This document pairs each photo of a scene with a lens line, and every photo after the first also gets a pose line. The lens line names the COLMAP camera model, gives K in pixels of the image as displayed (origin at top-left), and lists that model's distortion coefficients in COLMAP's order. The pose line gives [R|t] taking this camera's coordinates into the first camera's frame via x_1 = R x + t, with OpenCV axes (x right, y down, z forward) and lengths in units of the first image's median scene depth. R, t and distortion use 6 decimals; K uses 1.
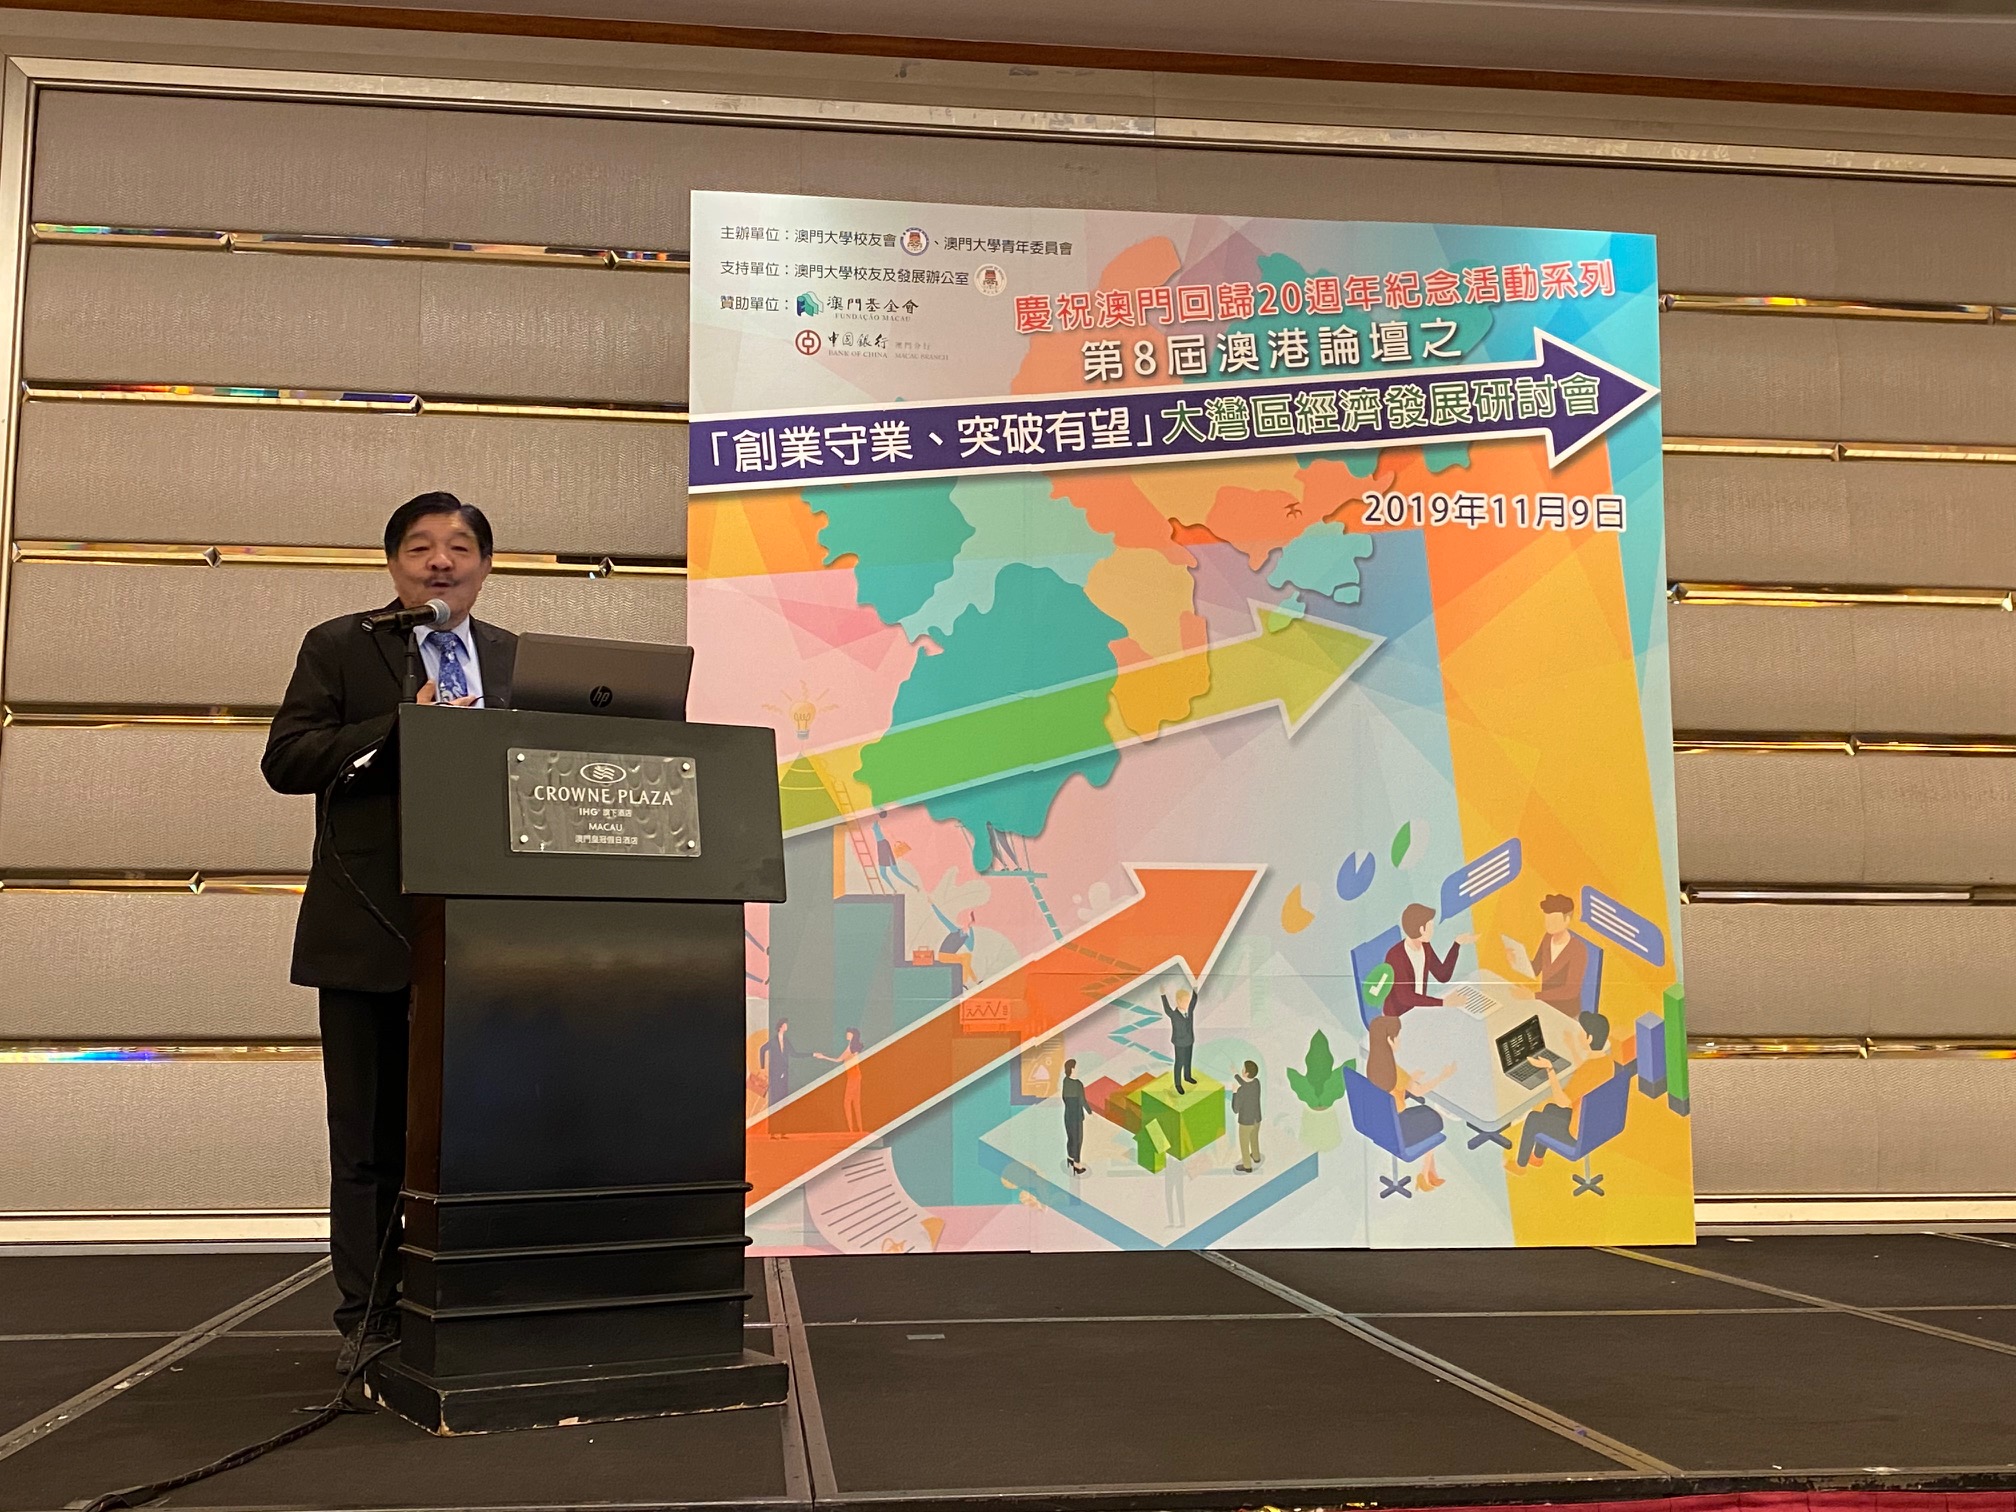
lens RADIAL K [[2328.5, 0, 1015.9], [0, 2328.5, 754.1], [0, 0, 1]] dist [0.071284, 0.000000]
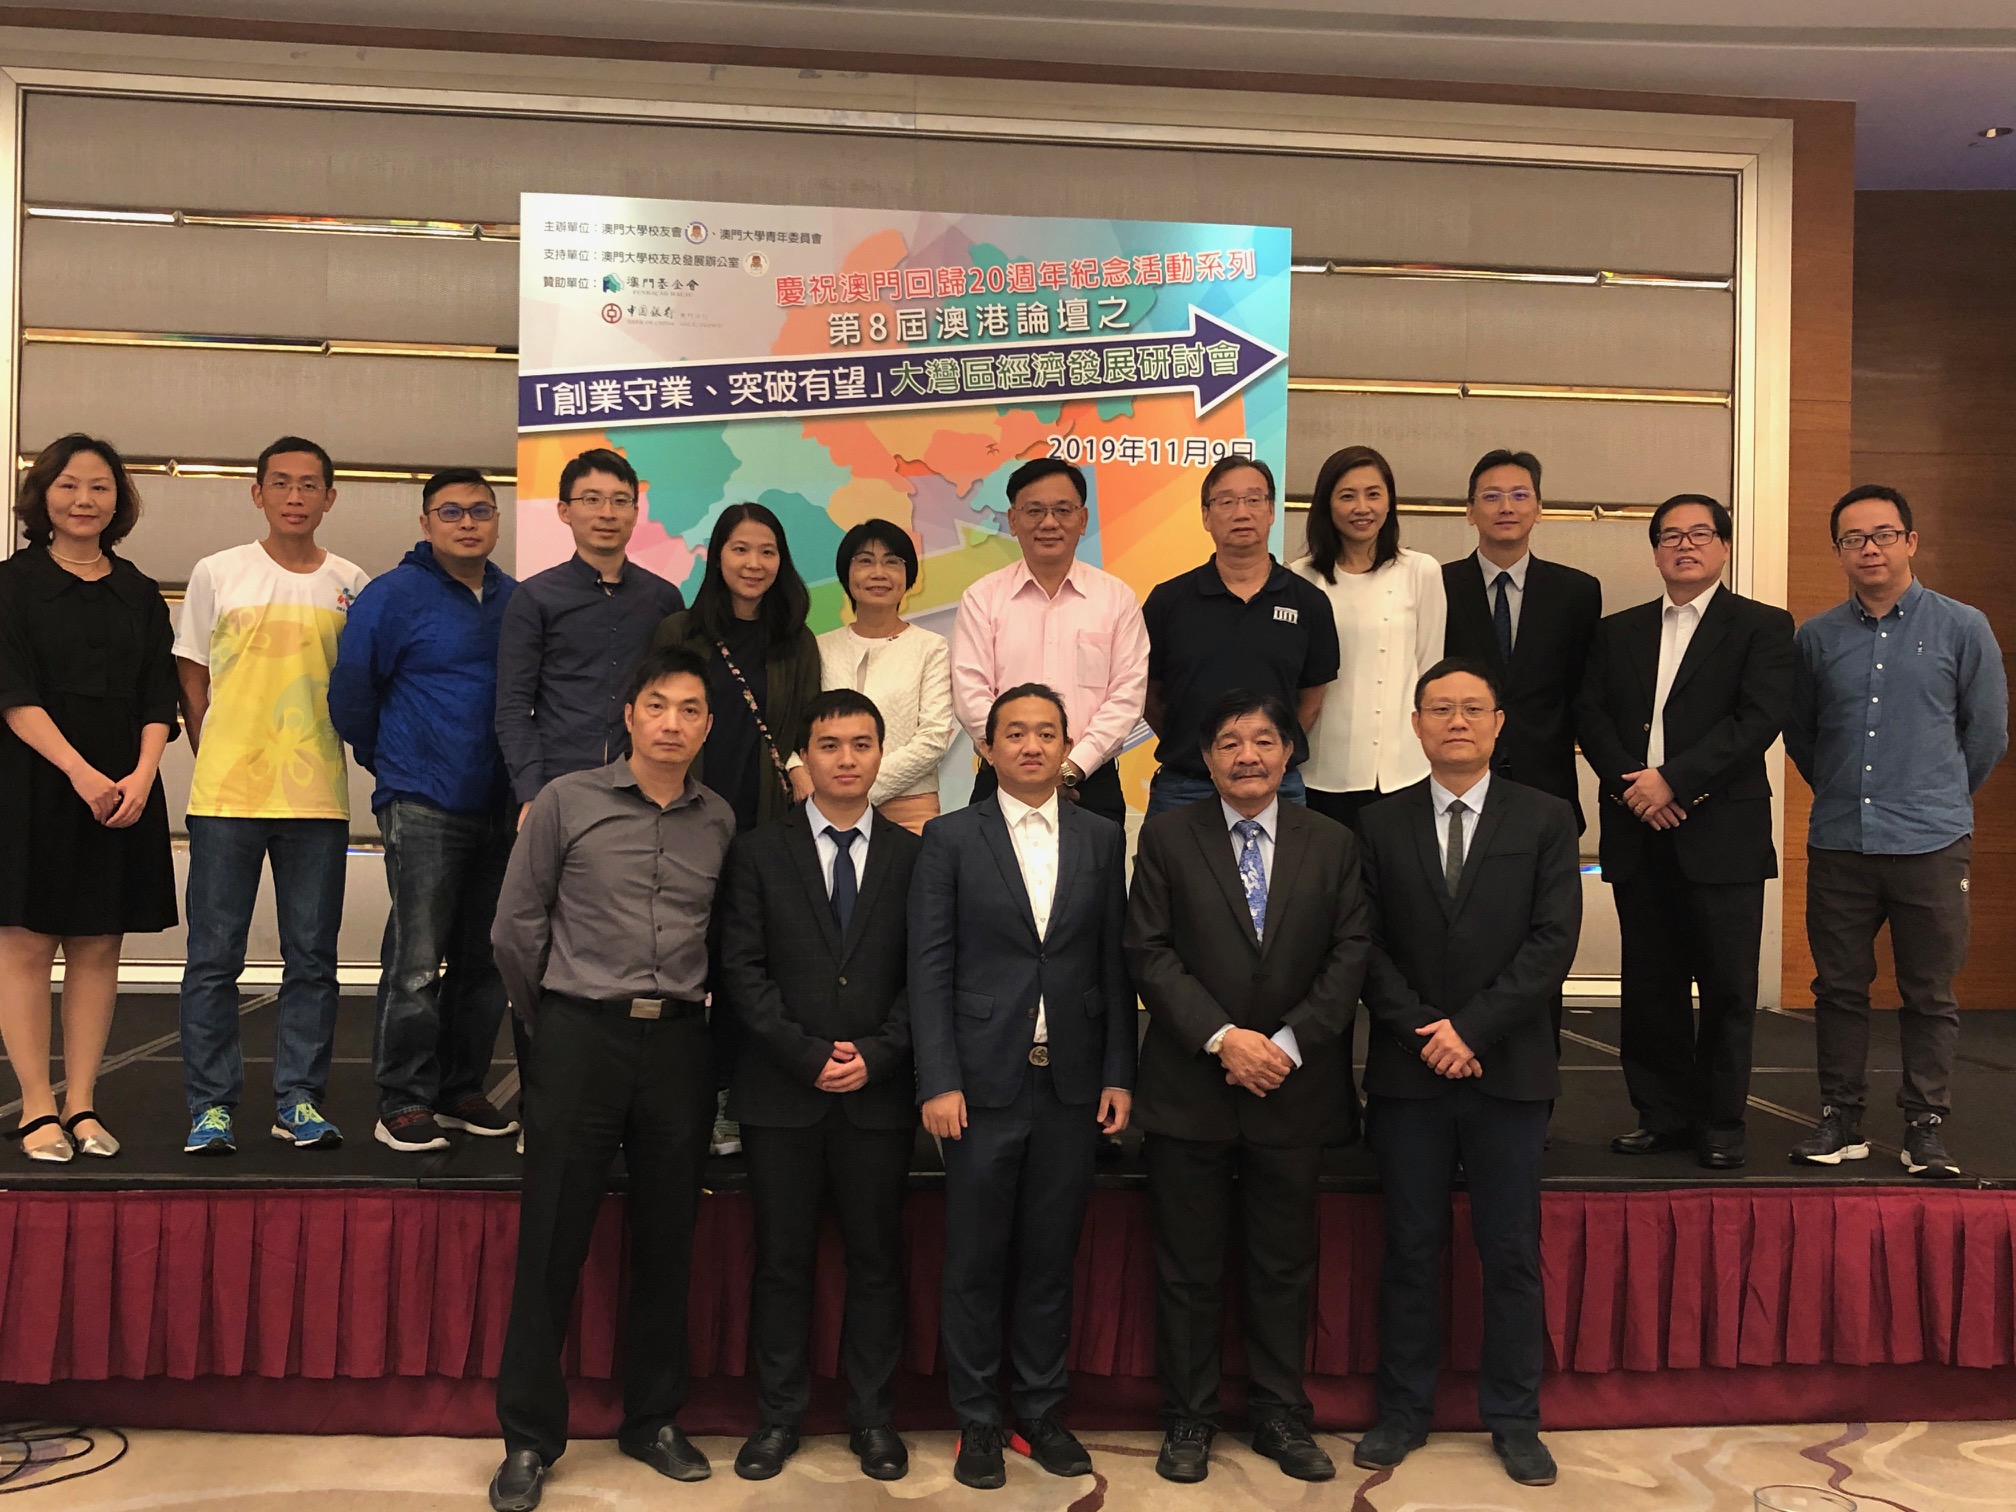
lens RADIAL K [[2191.8, 0, 1012.2], [0, 2191.8, 787.8], [0, 0, 1]] dist [0.035516, 0.000000]
pose [[0.999274, 0.020353, -0.032220, 0.174622], [-0.016244, 0.992269, 0.123035, -0.069044], [0.034475, -0.122423, 0.991879, -0.224149]]
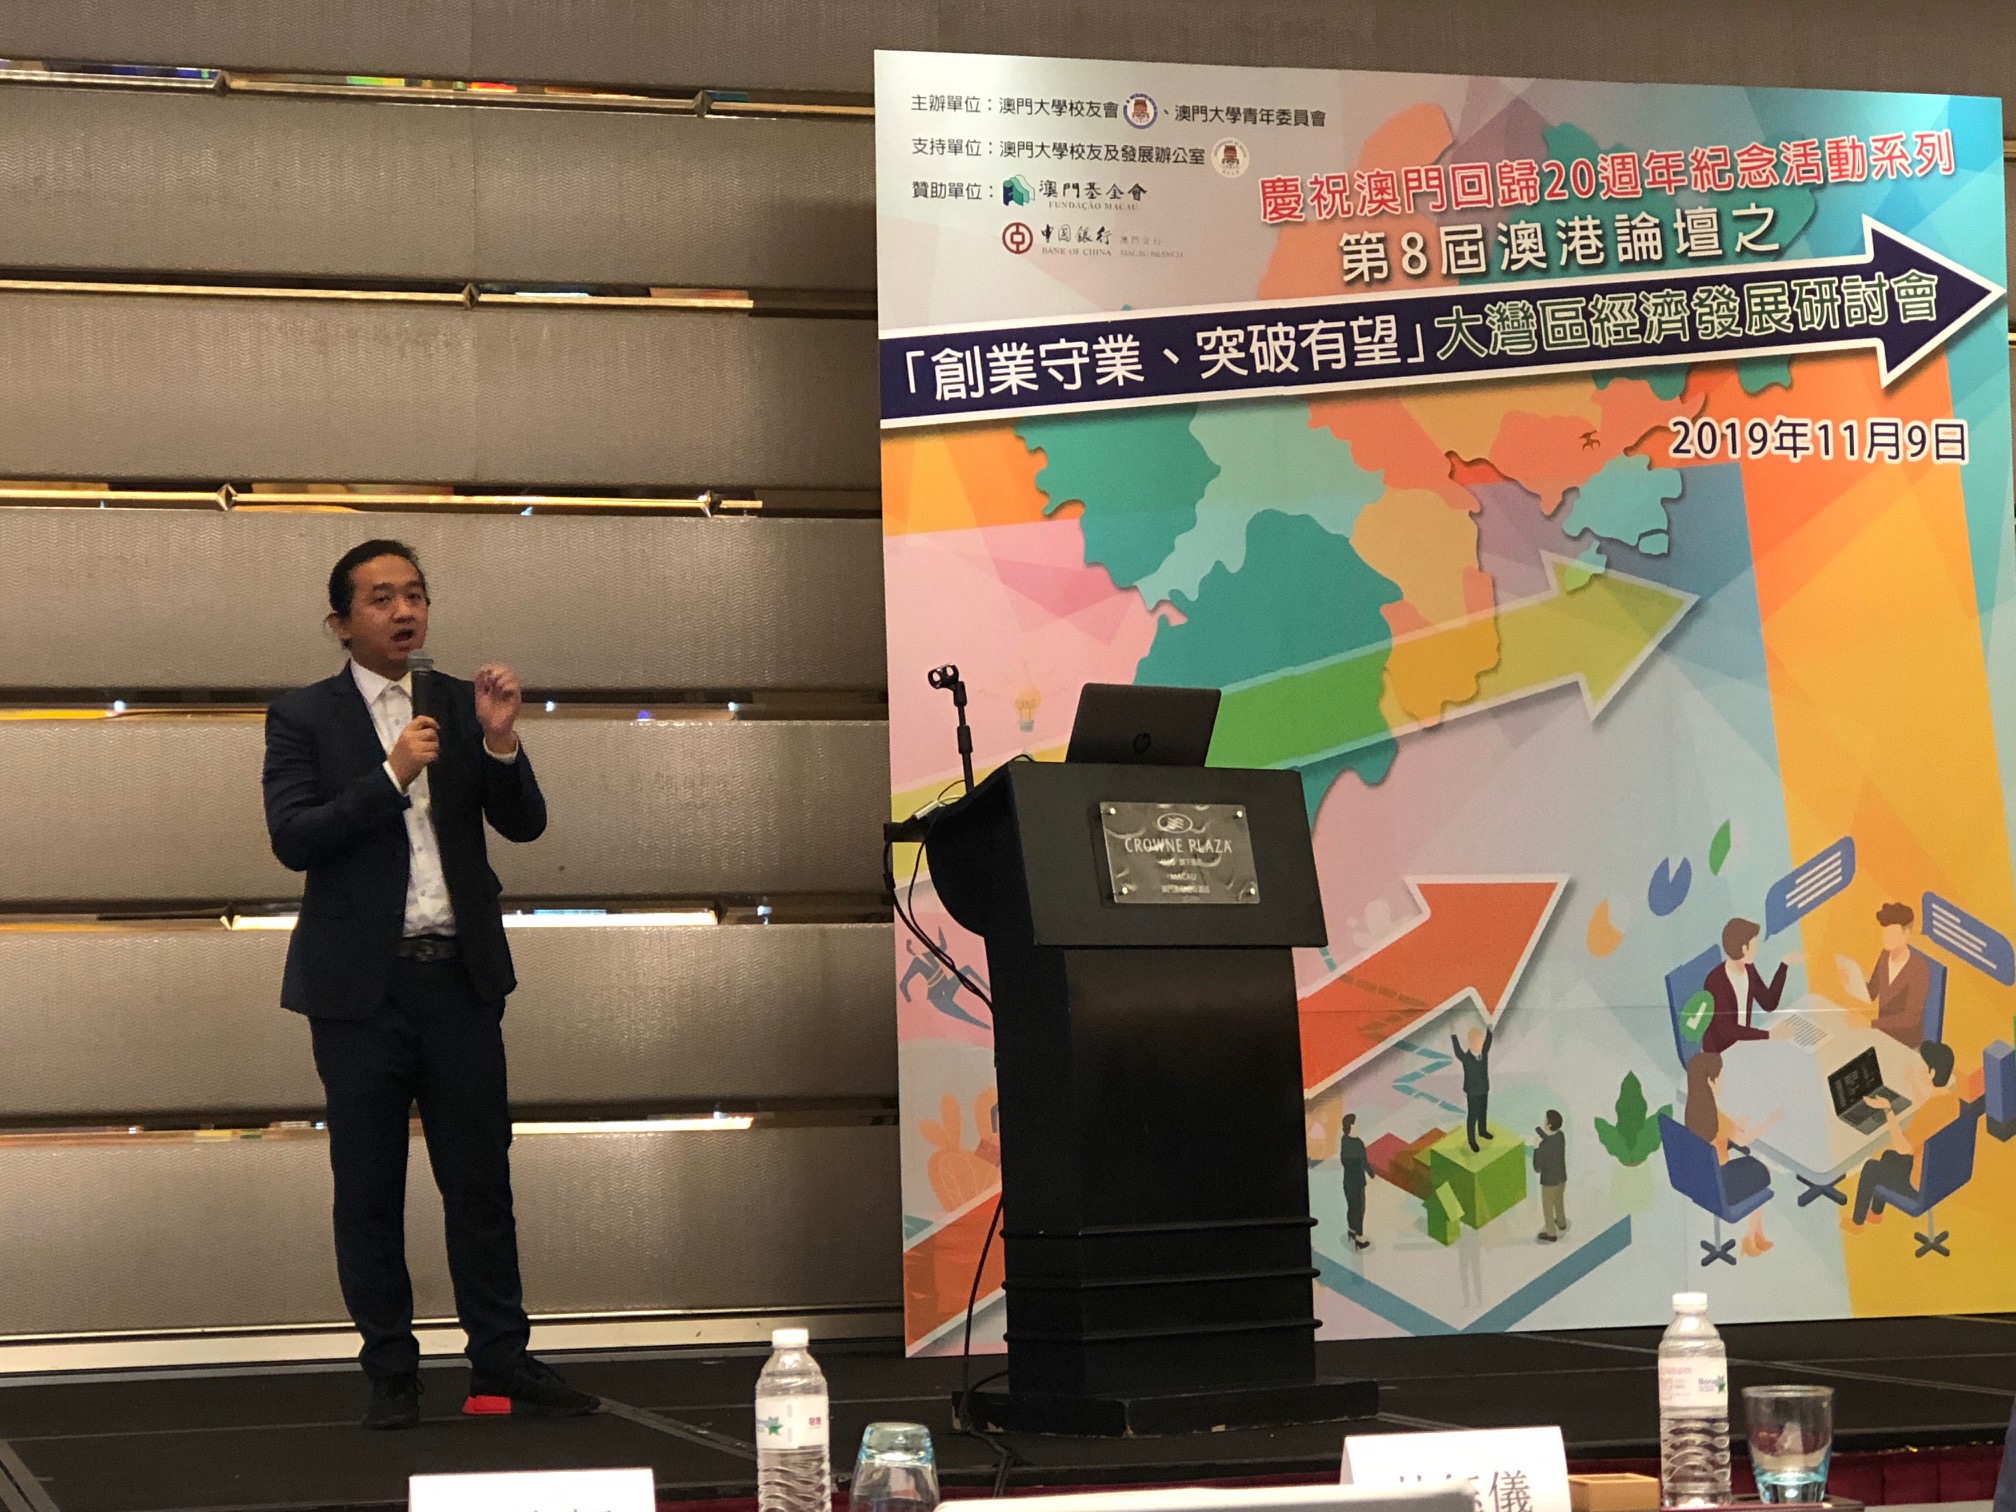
lens RADIAL K [[4946.6, 0, 968.1], [0, 4946.6, 829.0], [0, 0, 1]] dist [-0.068563, 0.000000]
pose [[0.987817, -0.013603, 0.155027, -0.371443], [0.004543, 0.998268, 0.058647, -0.072095], [-0.155557, -0.057229, 0.986168, -0.691259]]
